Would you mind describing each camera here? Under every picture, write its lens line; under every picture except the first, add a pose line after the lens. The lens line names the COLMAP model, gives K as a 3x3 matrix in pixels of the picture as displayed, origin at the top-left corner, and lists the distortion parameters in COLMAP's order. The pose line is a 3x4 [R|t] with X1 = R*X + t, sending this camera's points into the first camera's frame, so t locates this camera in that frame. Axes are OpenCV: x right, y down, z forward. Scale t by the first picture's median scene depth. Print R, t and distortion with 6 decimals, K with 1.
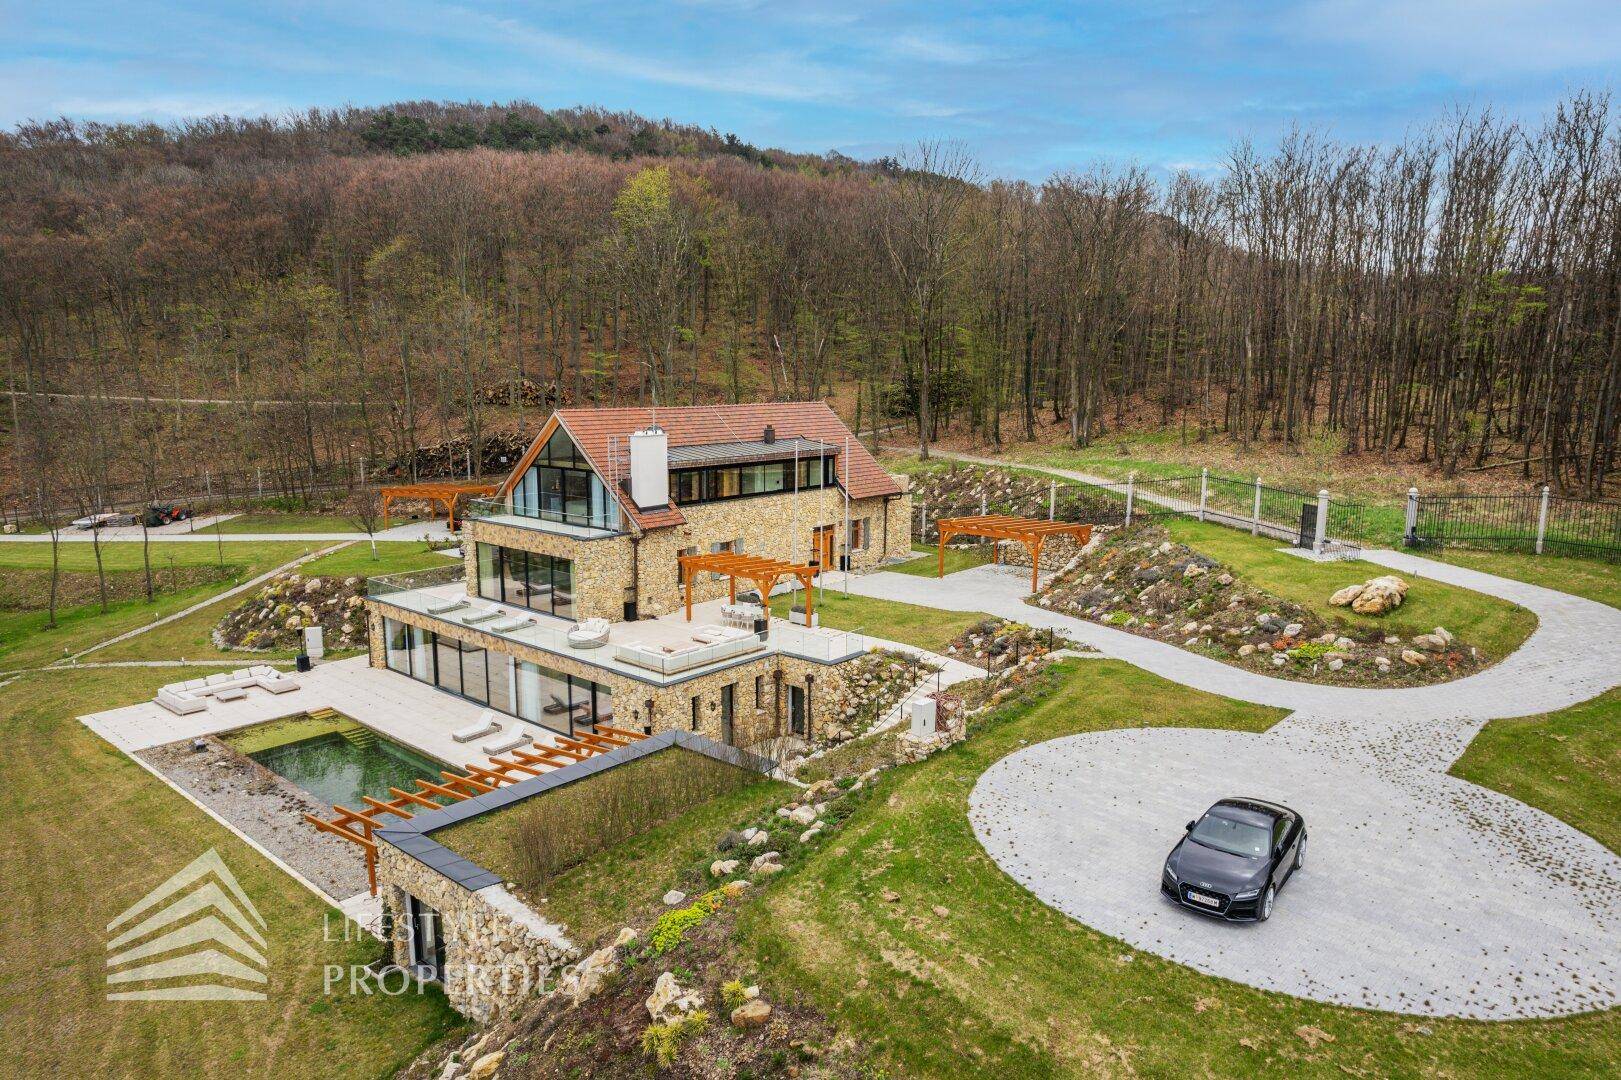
lens RADIAL K [[1036.4, 0, 811.3], [0, 1036.4, 544.8], [0, 0, 1]] dist [-0.079036, 0.069997]
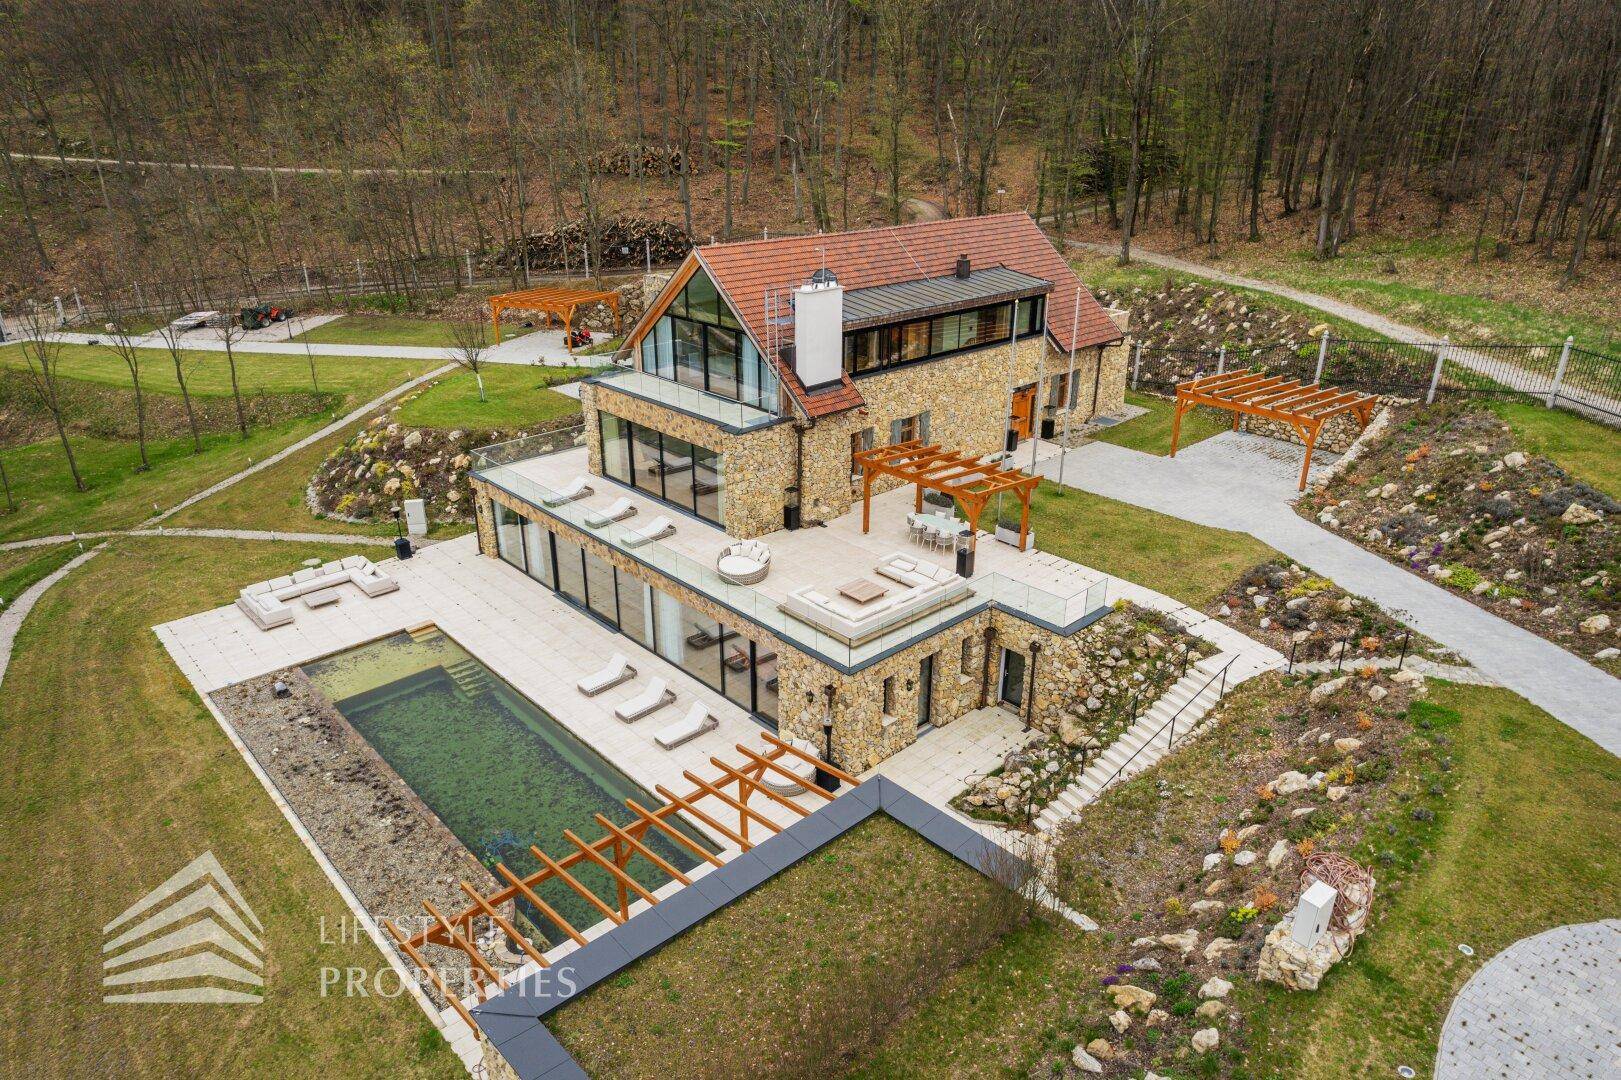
lens RADIAL K [[1036.4, 0, 811.3], [0, 1036.4, 544.8], [0, 0, 1]] dist [-0.079036, 0.069997]
pose [[0.993275, 0.042775, -0.107583, -0.074222], [-0.015834, 0.970702, 0.239763, -0.104724], [0.114687, -0.236447, 0.964852, 0.232580]]
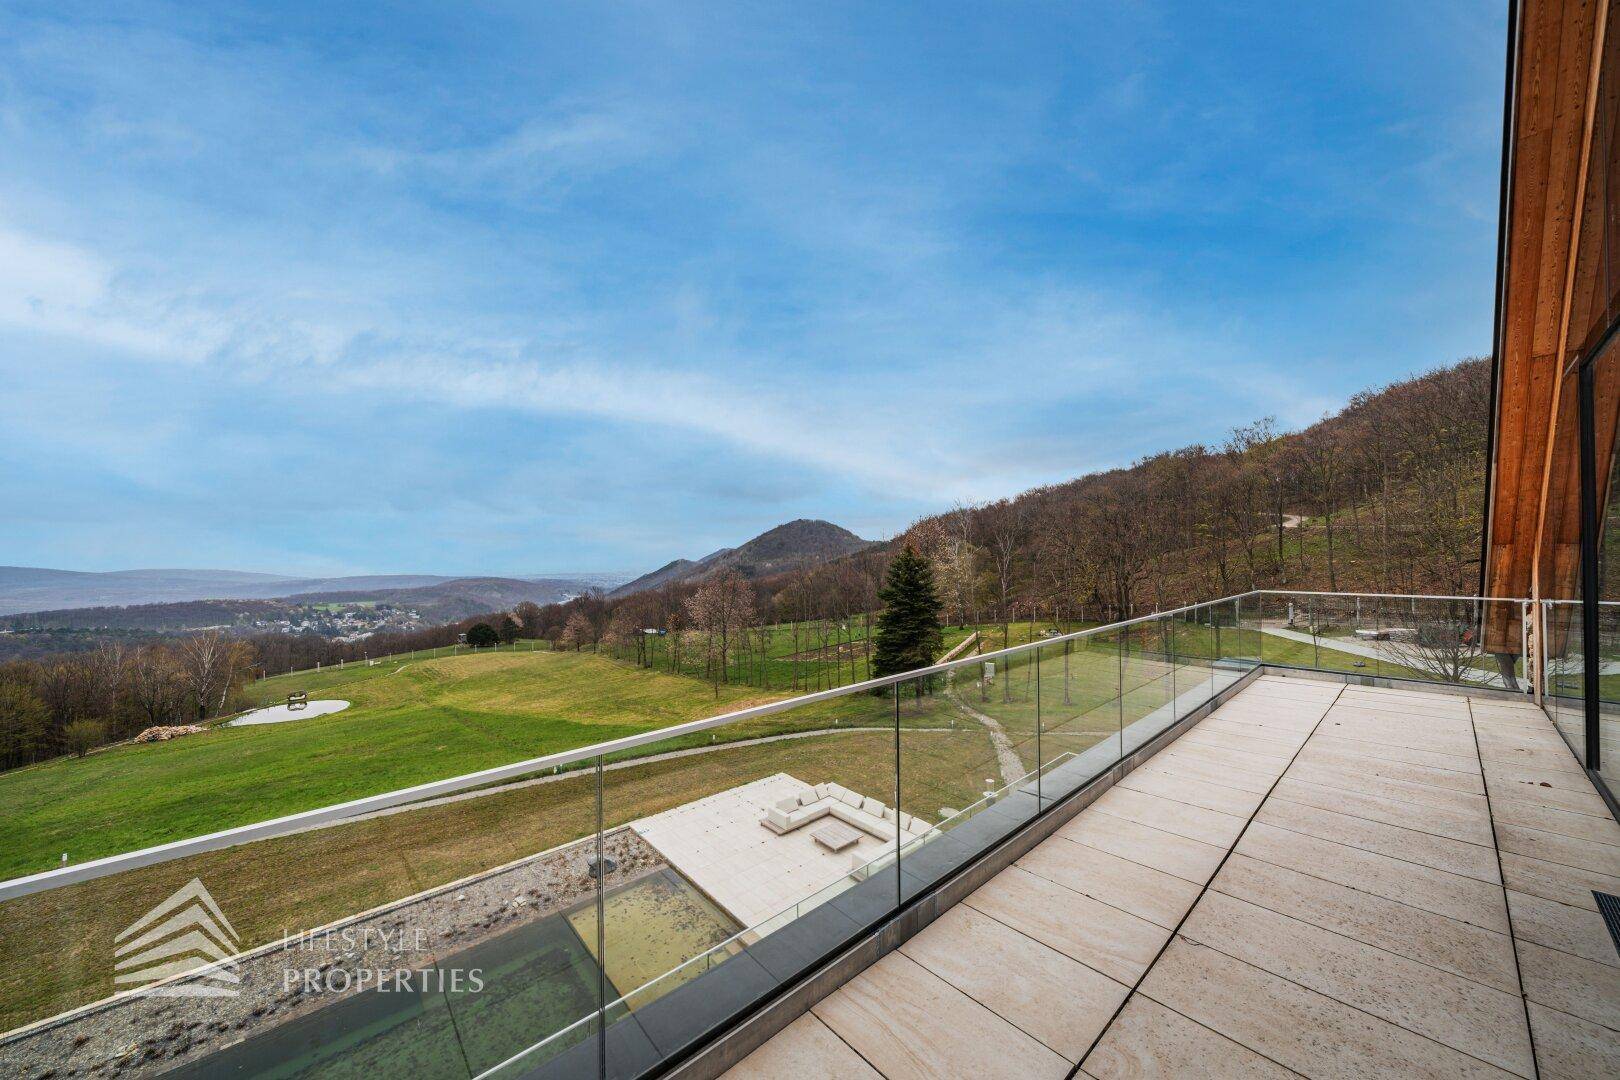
lens RADIAL K [[553.5, 0, 806.5], [0, 553.5, 551.5], [0, 0, 1]] dist [-0.005639, 0.000029]
pose [[-0.143870, -0.010883, -0.989537, -0.197591], [-0.154864, 0.987867, 0.011651, -0.041316], [0.977404, 0.154920, -0.143809, 0.989743]]
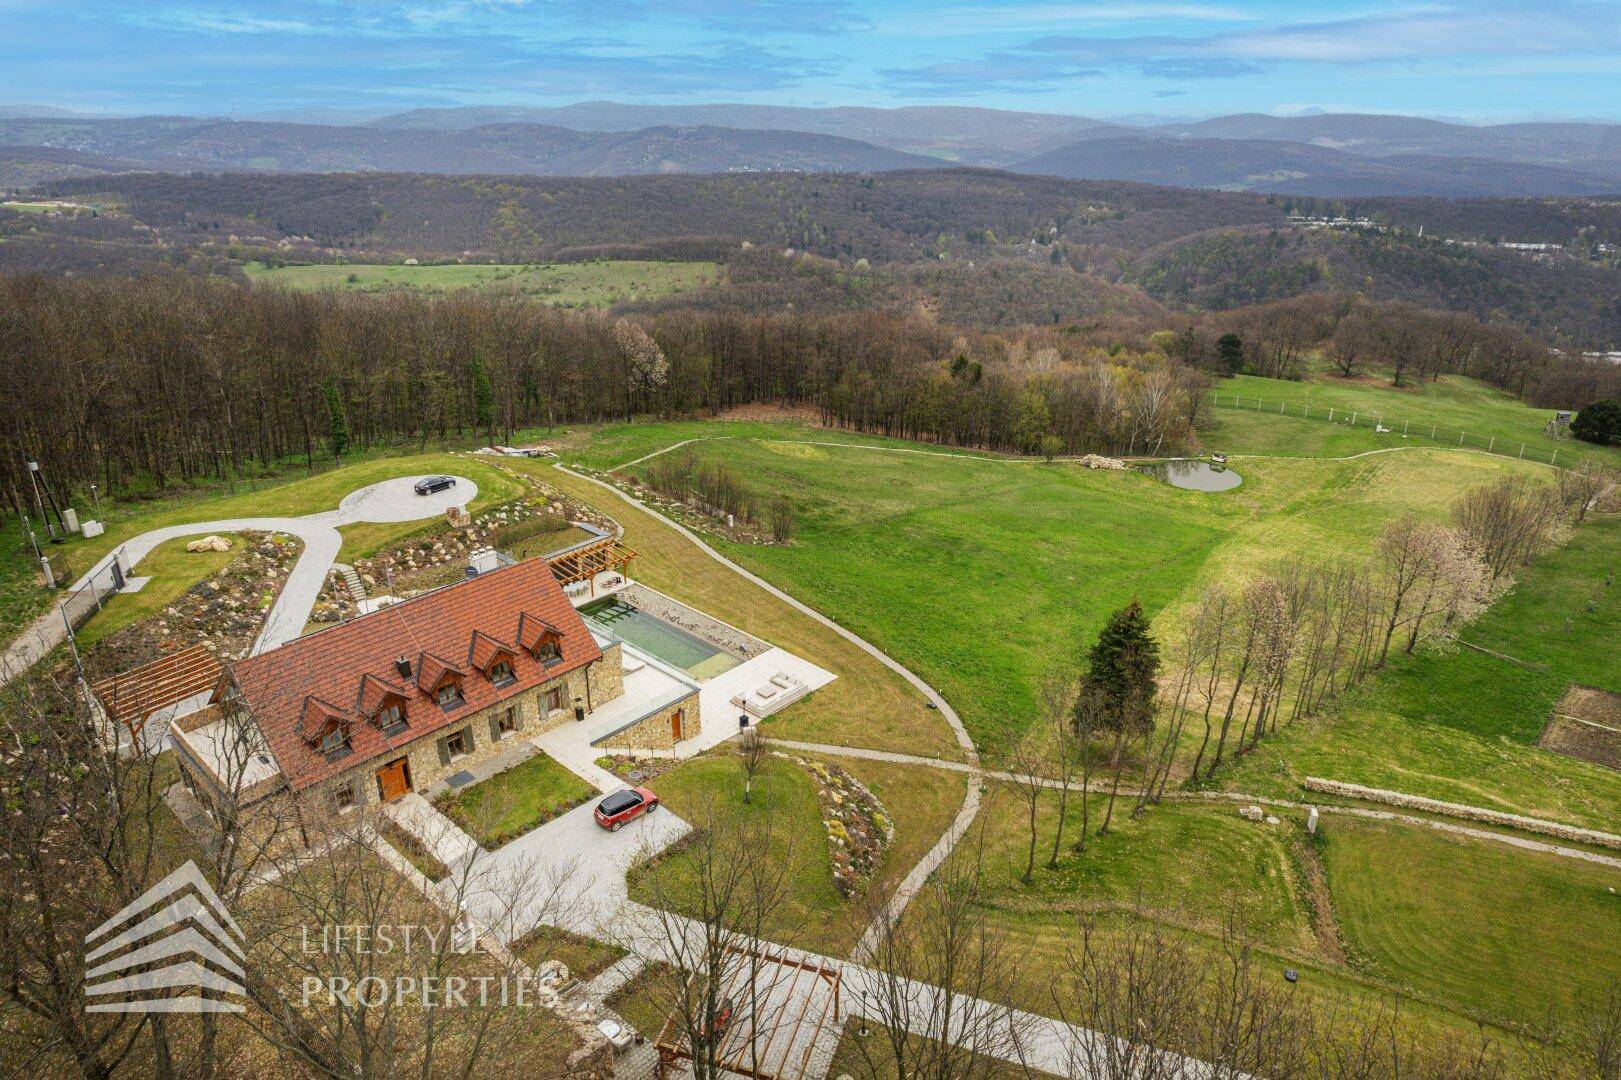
lens RADIAL K [[1036.4, 0, 811.3], [0, 1036.4, 544.8], [0, 0, 1]] dist [-0.079036, 0.069997]
pose [[-0.999313, -0.023188, 0.028897, -0.673675], [-0.003742, 0.839121, 0.543933, -0.931396], [-0.036861, 0.543451, -0.838631, 2.219498]]
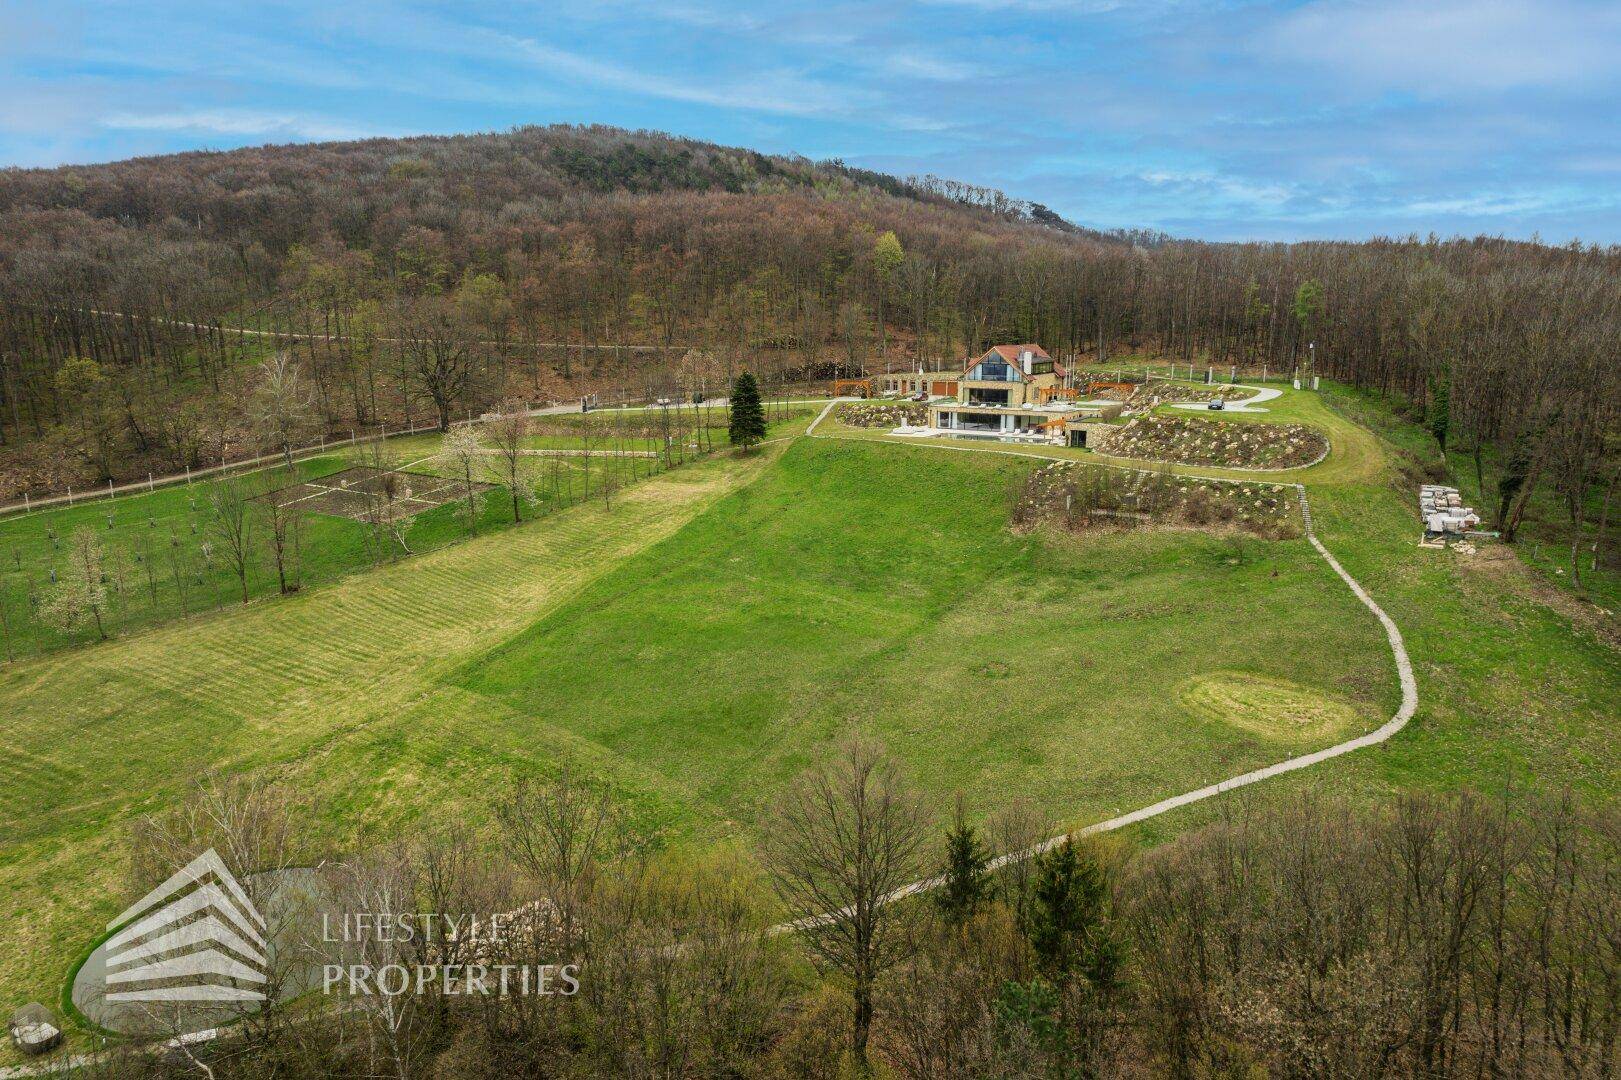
lens RADIAL K [[1036.4, 0, 811.3], [0, 1036.4, 544.8], [0, 0, 1]] dist [-0.079036, 0.069997]
pose [[0.986408, -0.038253, 0.159799, -1.429102], [0.030674, 0.998297, 0.049630, 0.334666], [-0.161425, -0.044054, 0.985901, -2.269241]]
